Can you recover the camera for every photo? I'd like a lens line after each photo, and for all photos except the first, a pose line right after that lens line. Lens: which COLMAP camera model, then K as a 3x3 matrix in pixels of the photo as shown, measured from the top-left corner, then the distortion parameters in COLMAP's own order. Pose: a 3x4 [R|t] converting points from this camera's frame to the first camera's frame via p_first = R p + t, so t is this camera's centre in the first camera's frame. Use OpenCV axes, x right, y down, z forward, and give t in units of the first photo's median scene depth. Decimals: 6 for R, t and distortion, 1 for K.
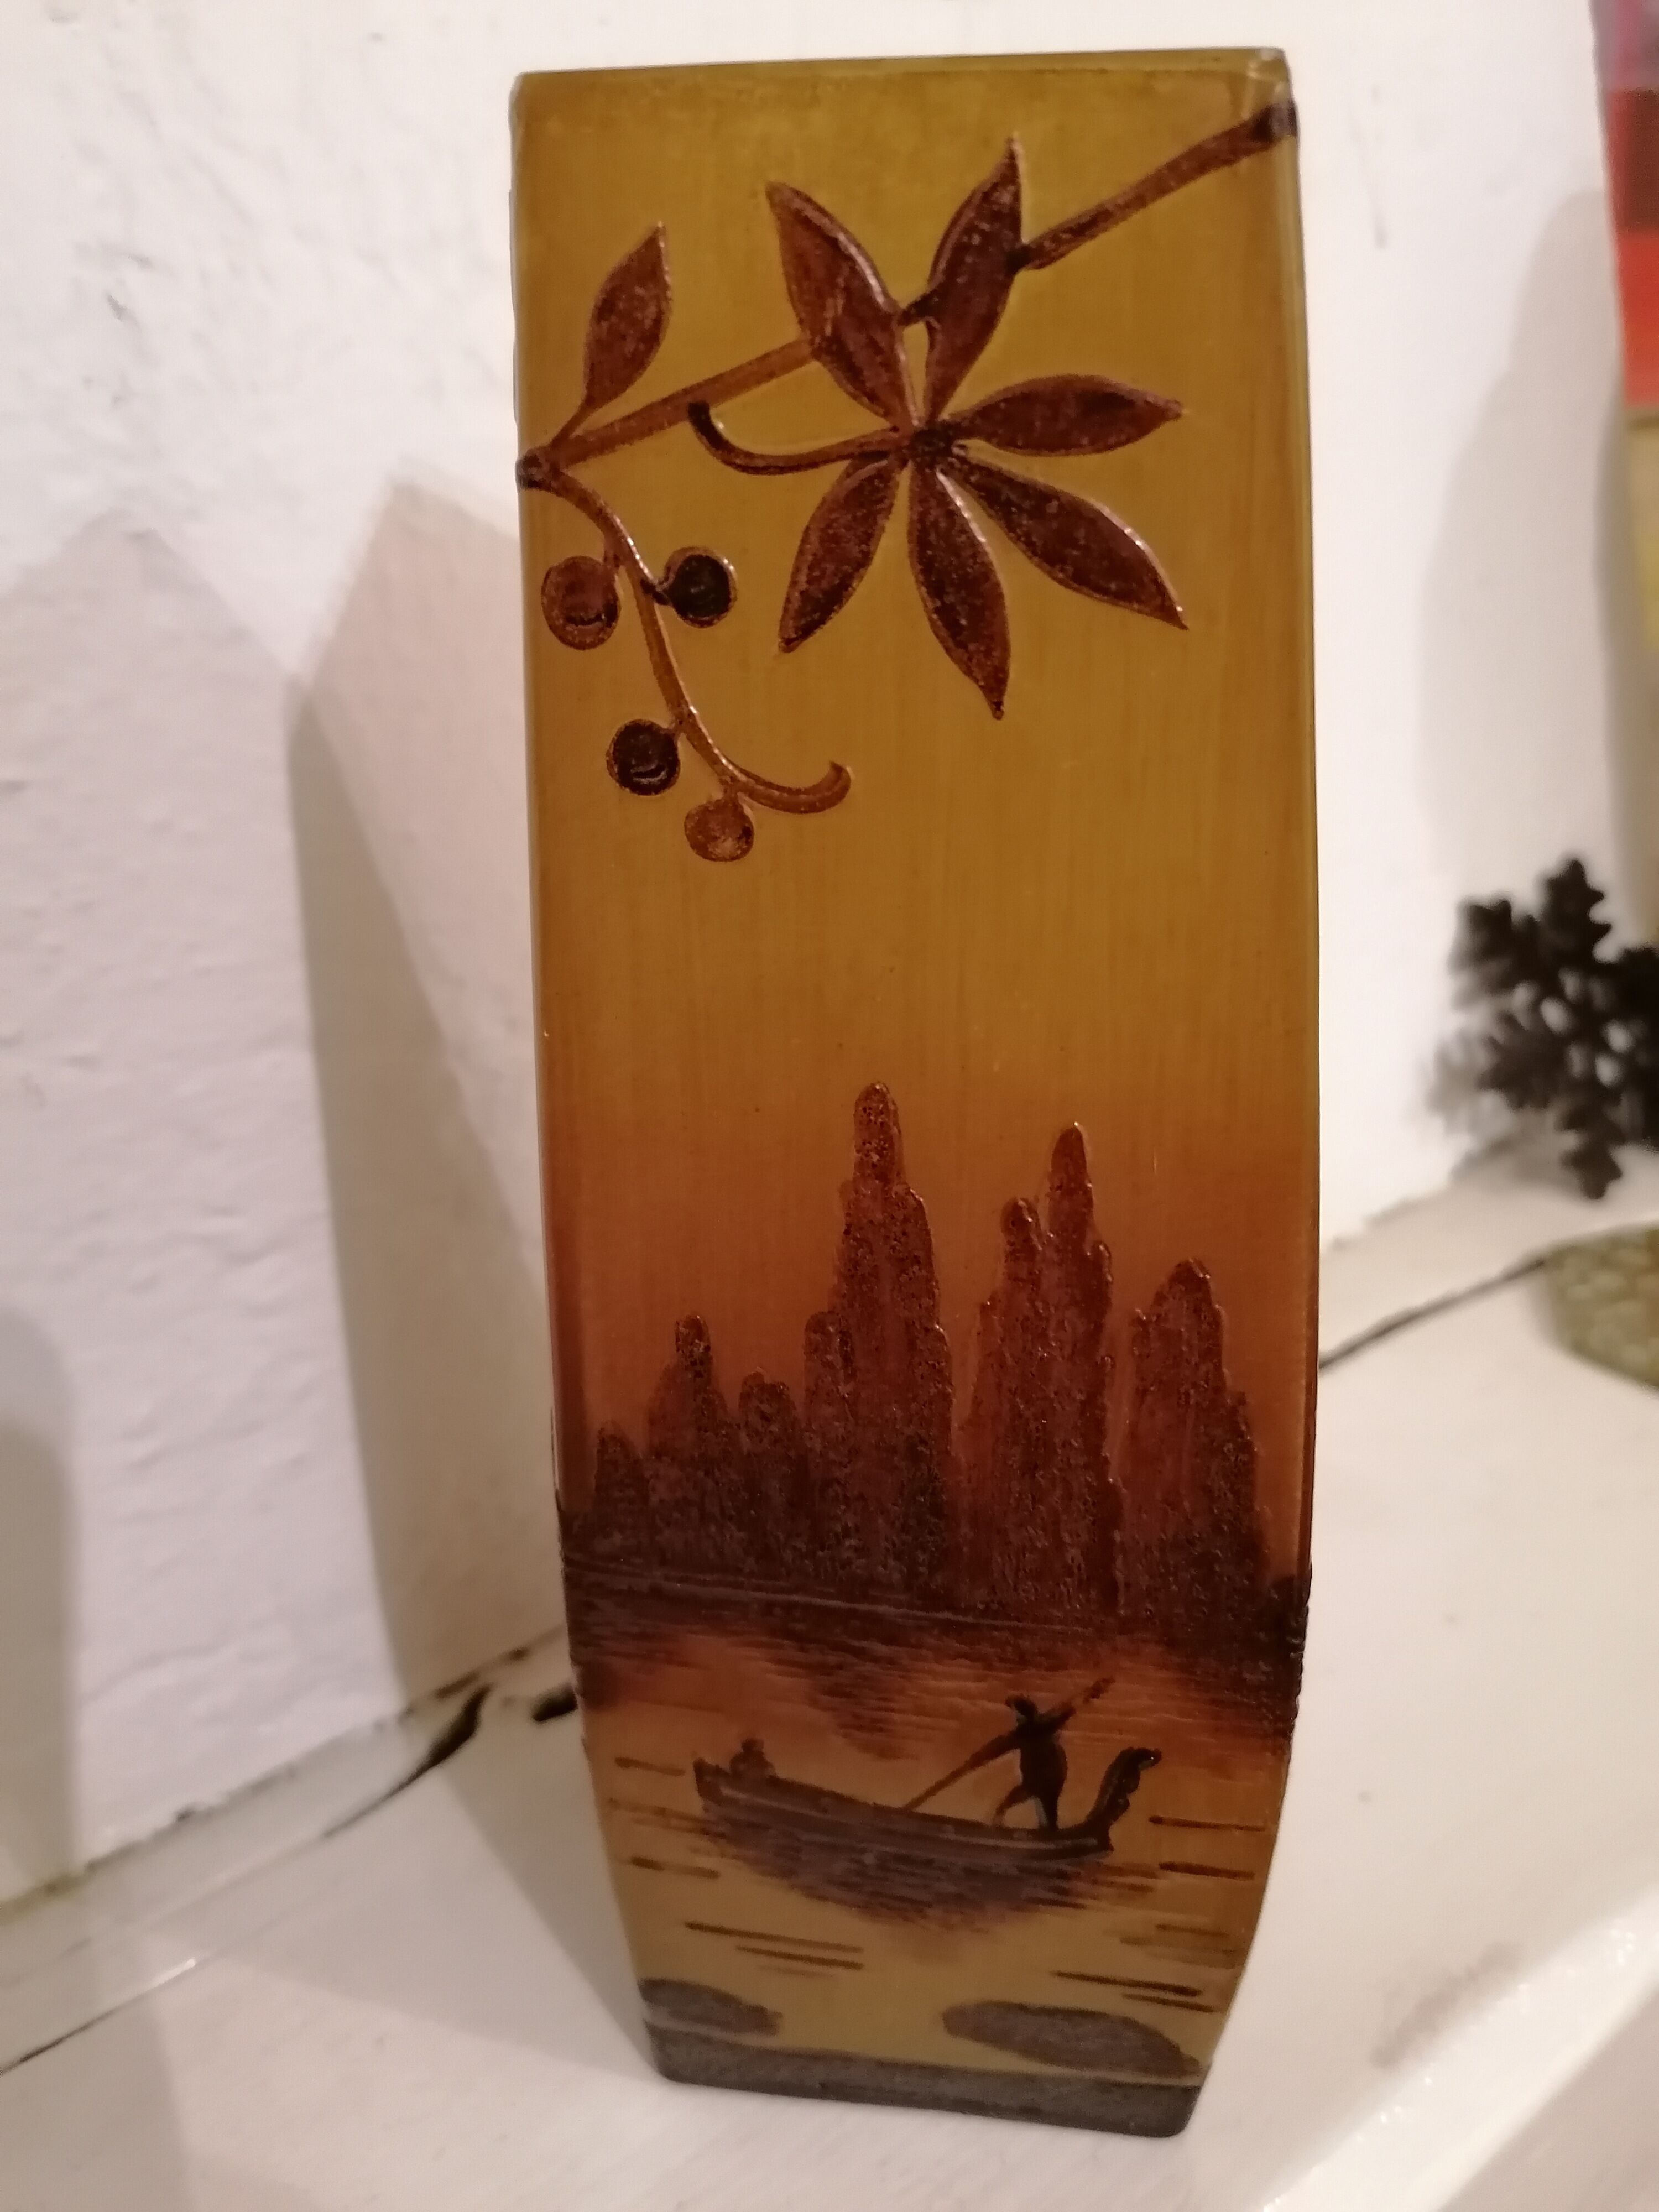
lens RADIAL K [[1766.6, 0, 817.7], [0, 1766.6, 1103.2], [0, 0, 1]] dist [0.033328, -0.069520]
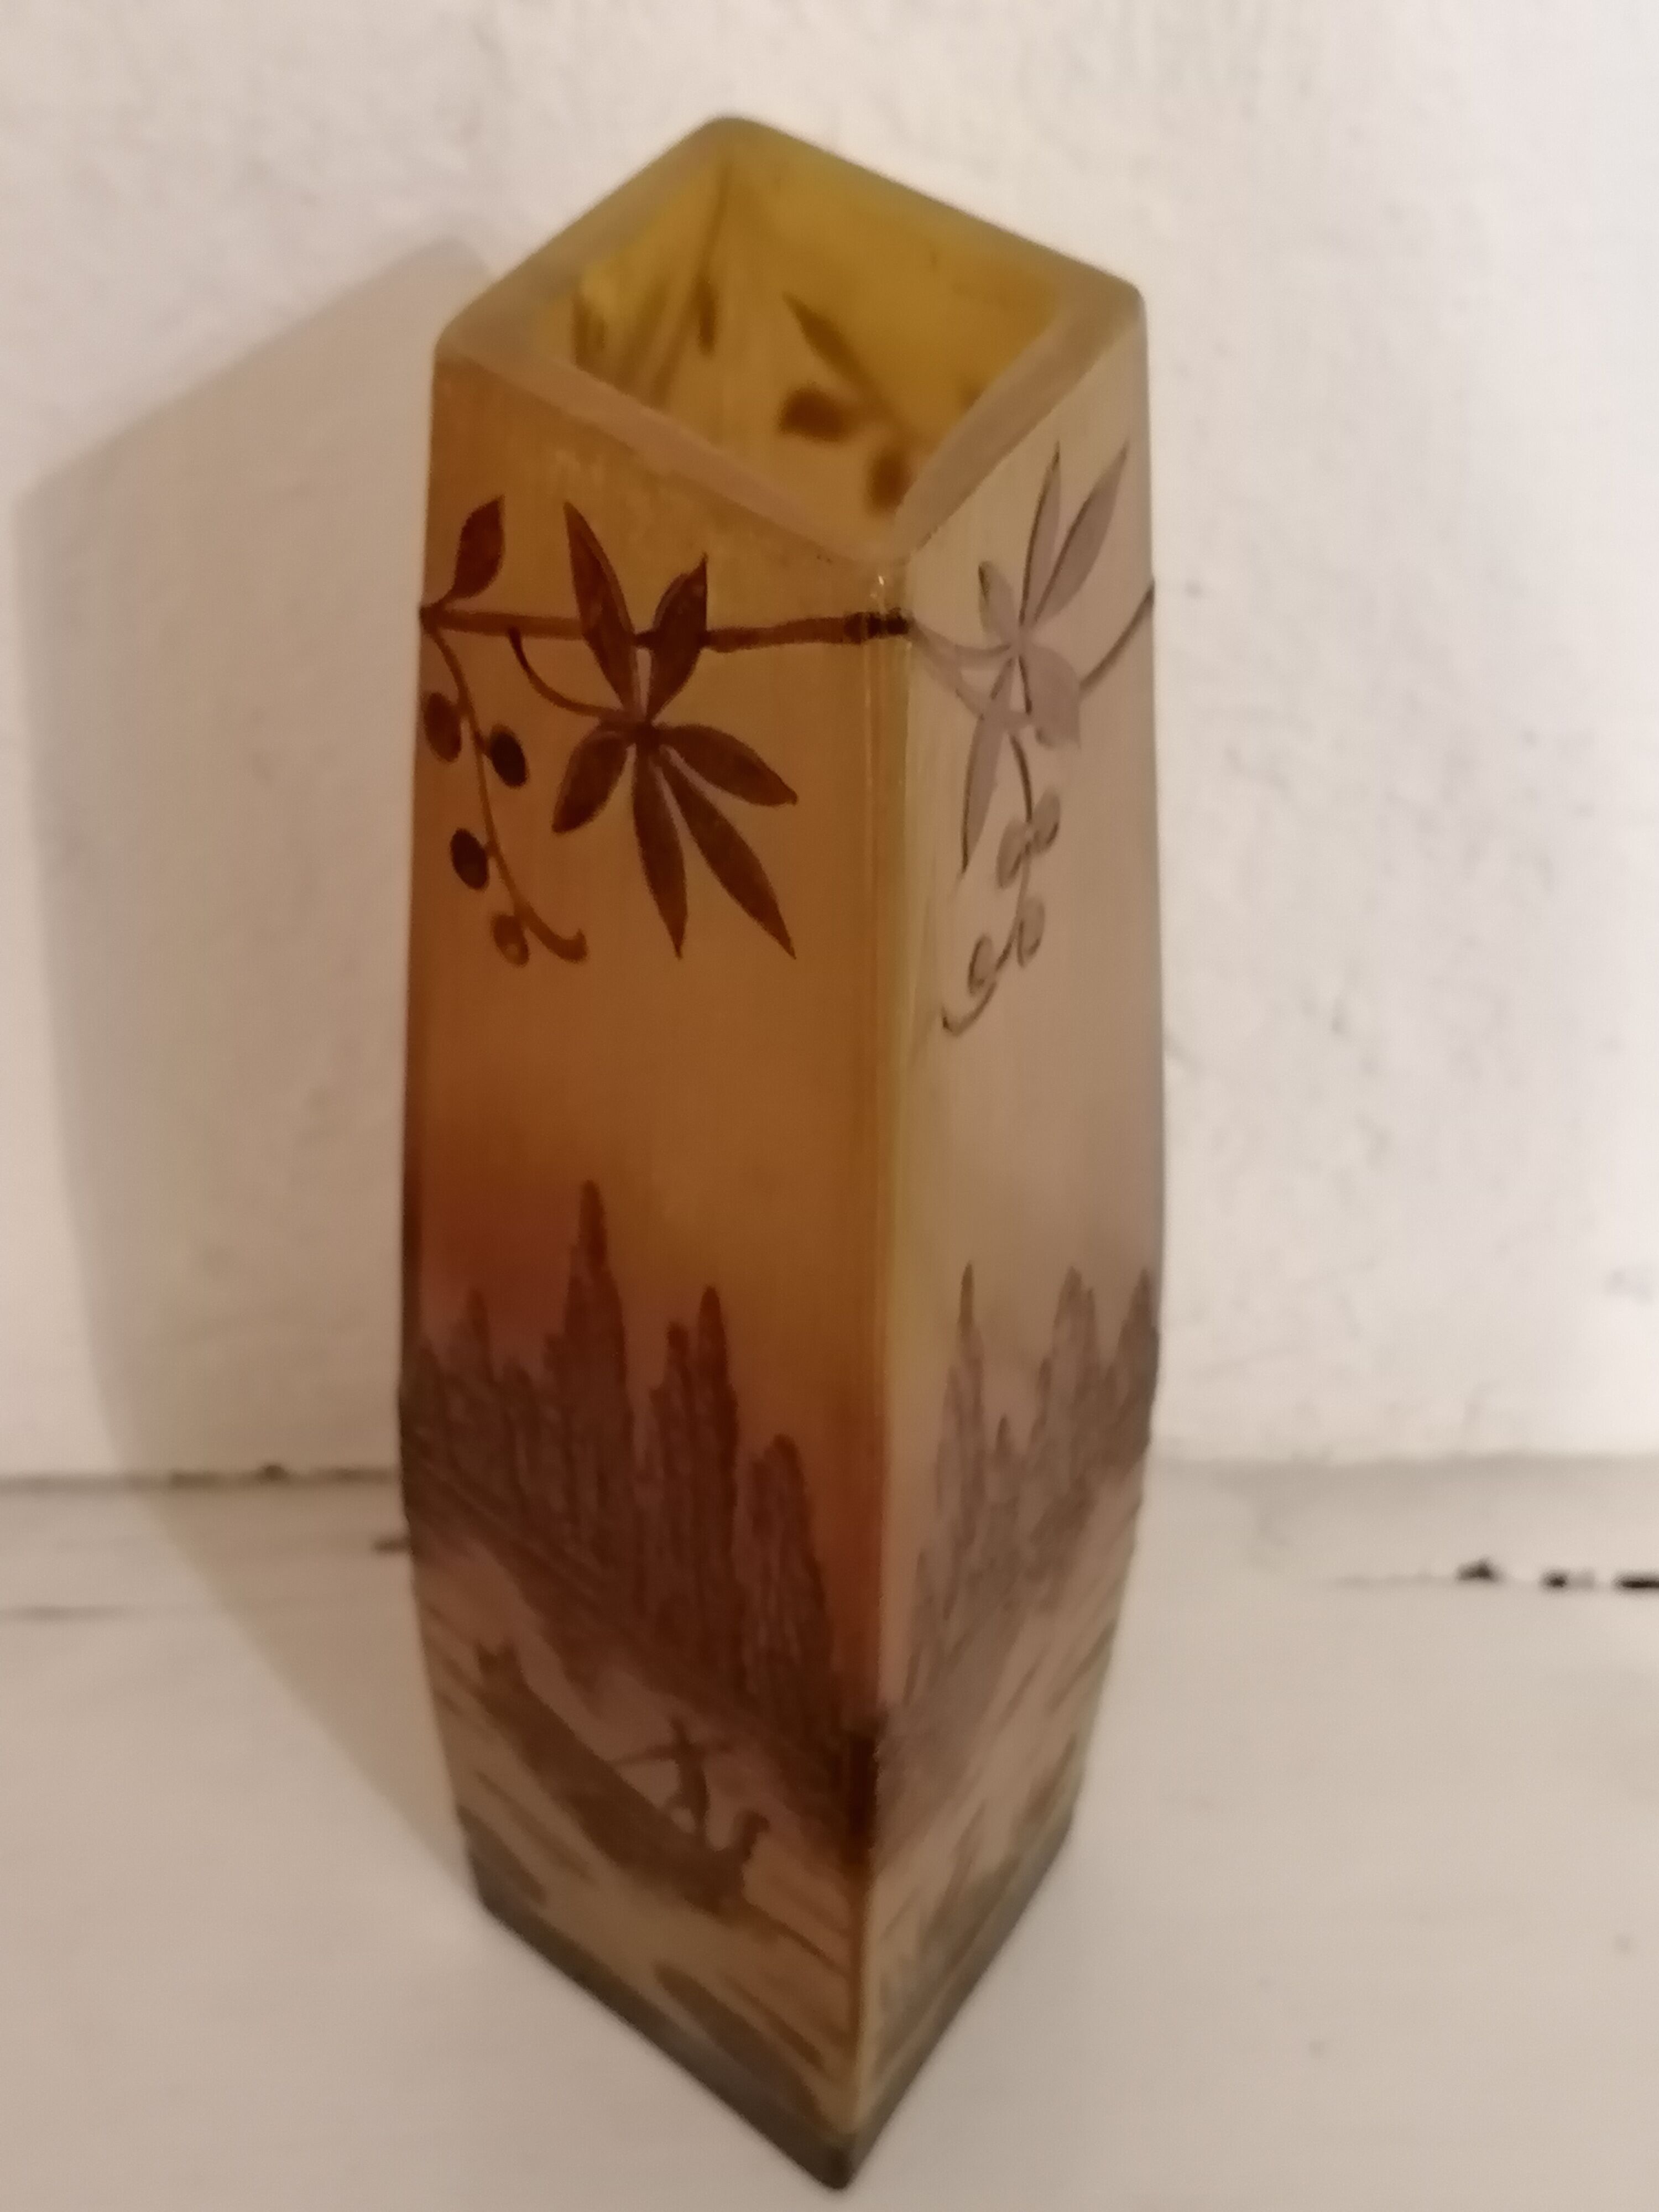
lens RADIAL K [[3526.8, 0, 833.3], [0, 3526.8, 1107.7], [0, 0, 1]] dist [0.108998, 0.000000]
pose [[0.823201, 0.384908, -0.417357, 1.148642], [-0.275044, 0.913451, 0.299929, -0.820122], [0.496680, -0.132110, 0.857820, -0.910166]]
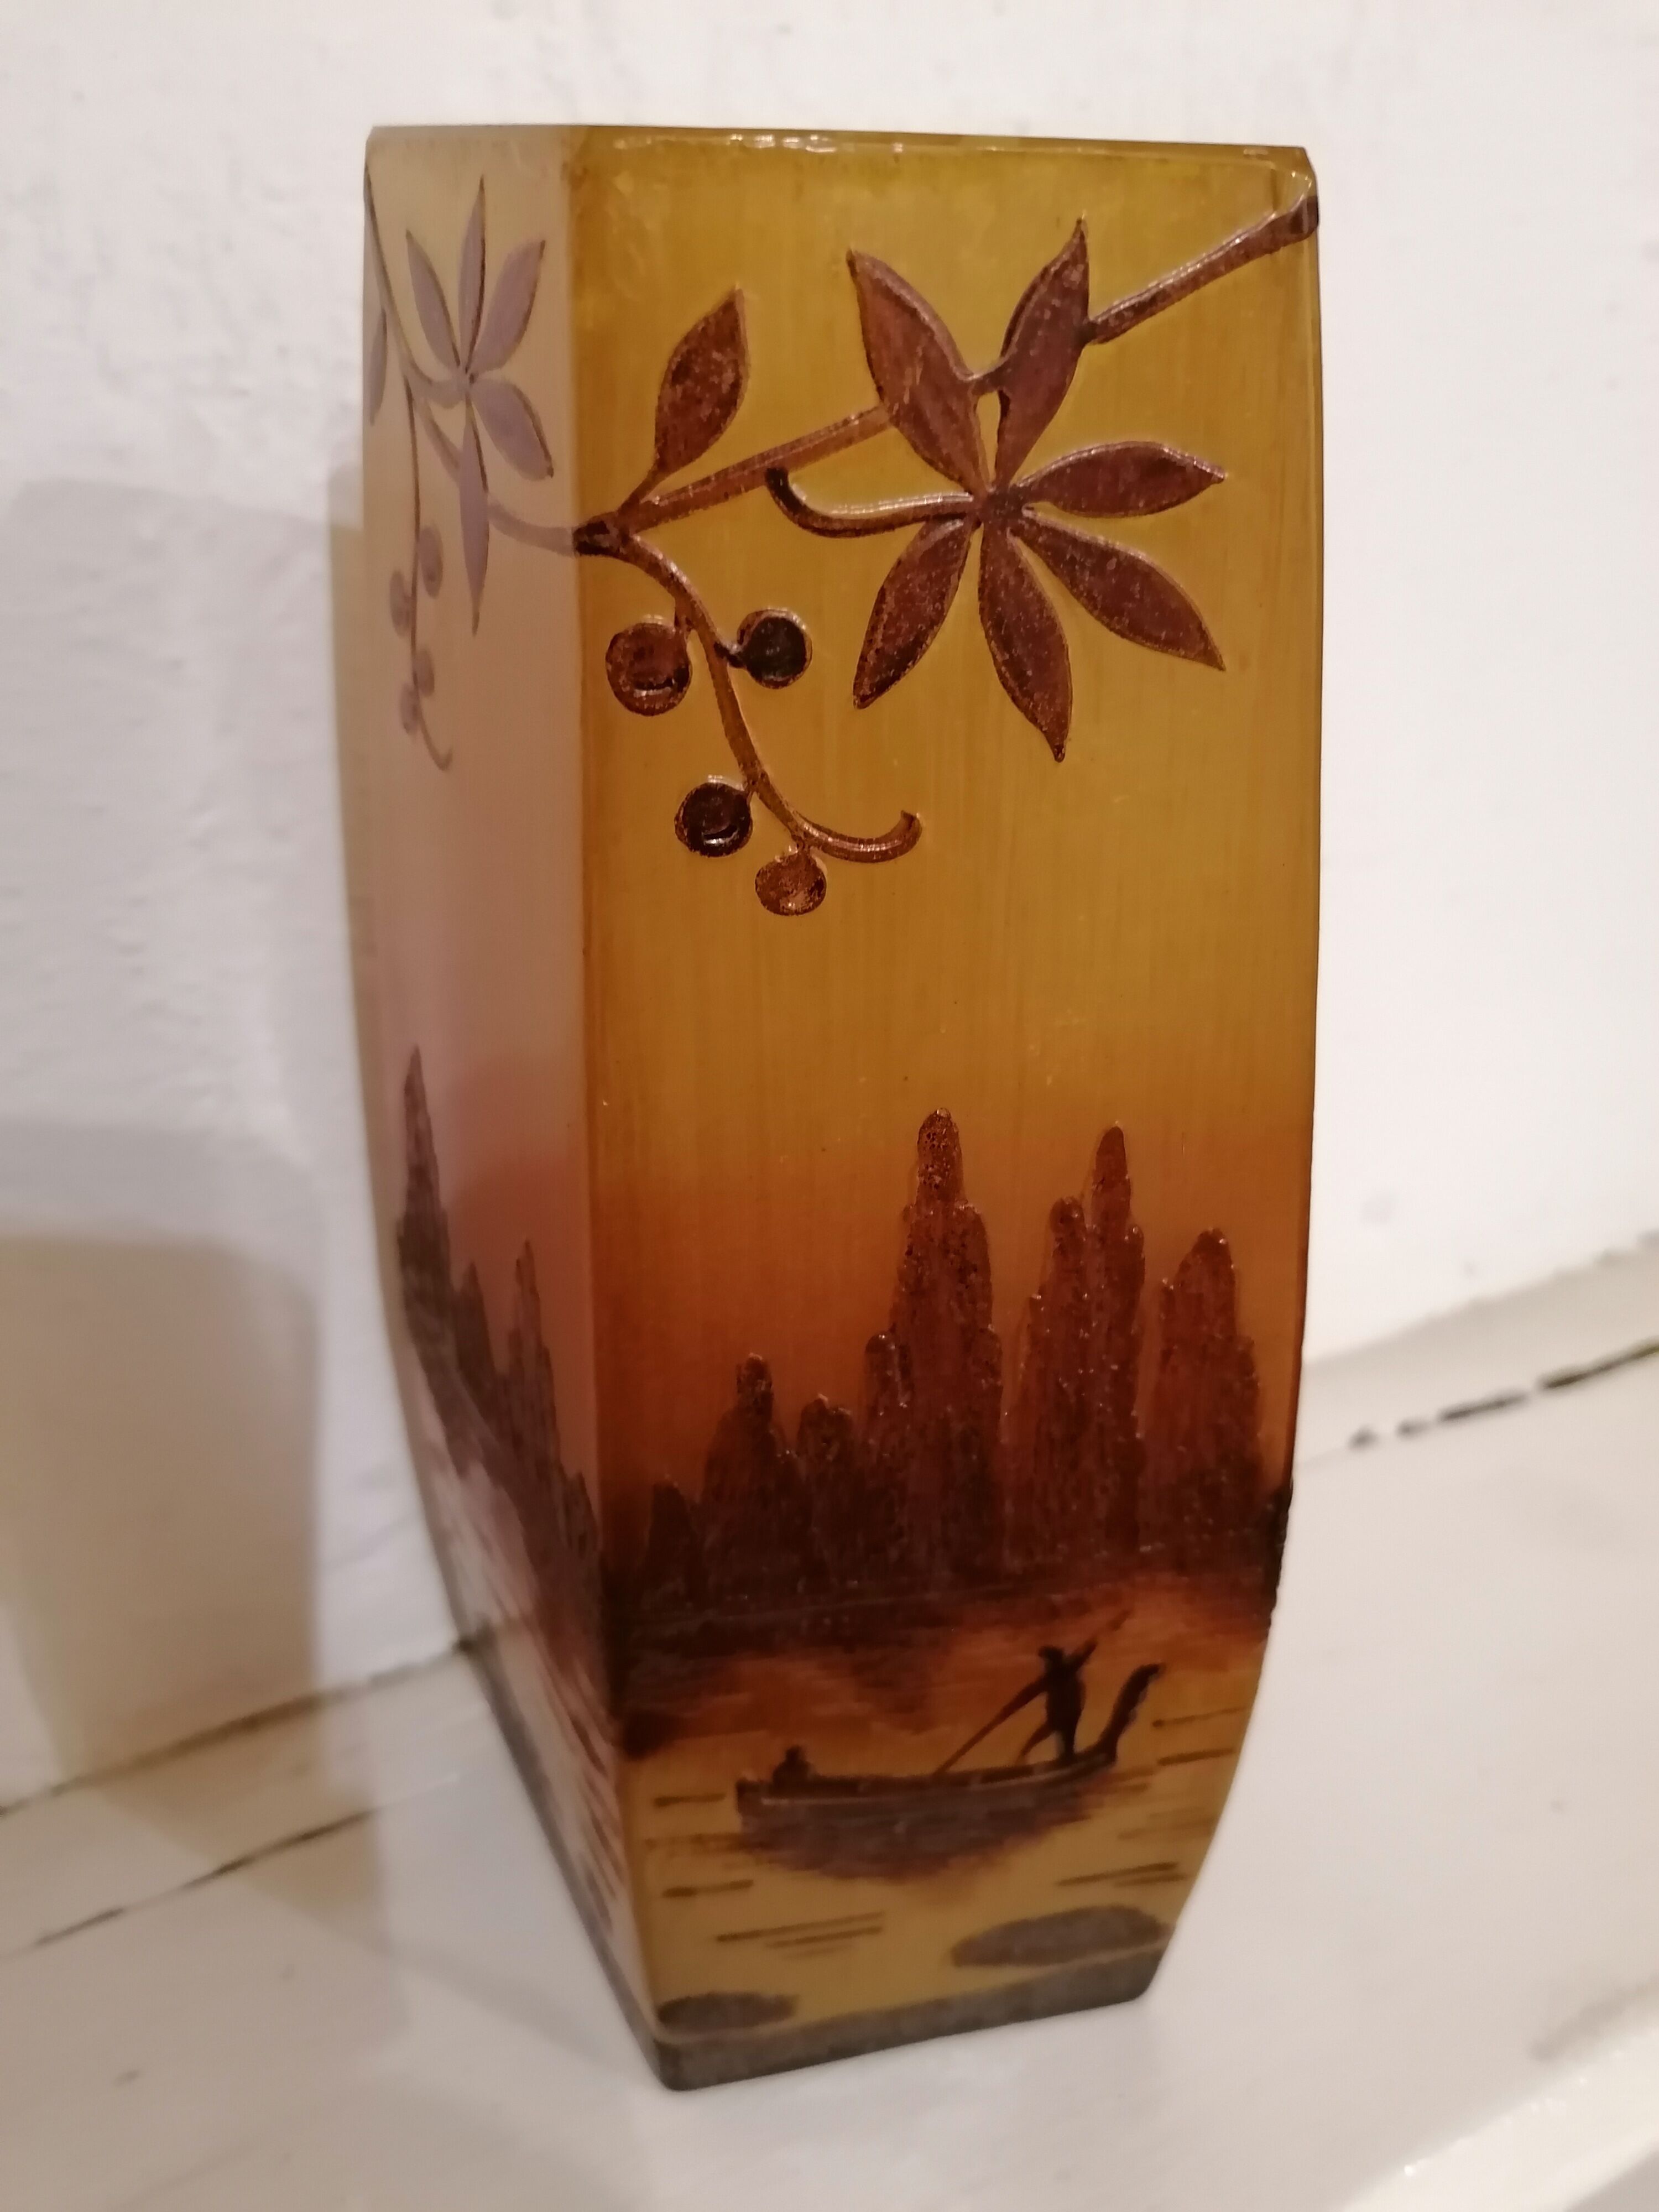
lens RADIAL K [[1766.6, 0, 832.3], [0, 1766.6, 1109.4], [0, 0, 1]] dist [0.033328, -0.069520]
pose [[0.933262, -0.133661, 0.333401, -0.395945], [0.119335, 0.990841, 0.063185, -0.090203], [-0.338793, -0.019182, 0.940665, 0.039166]]
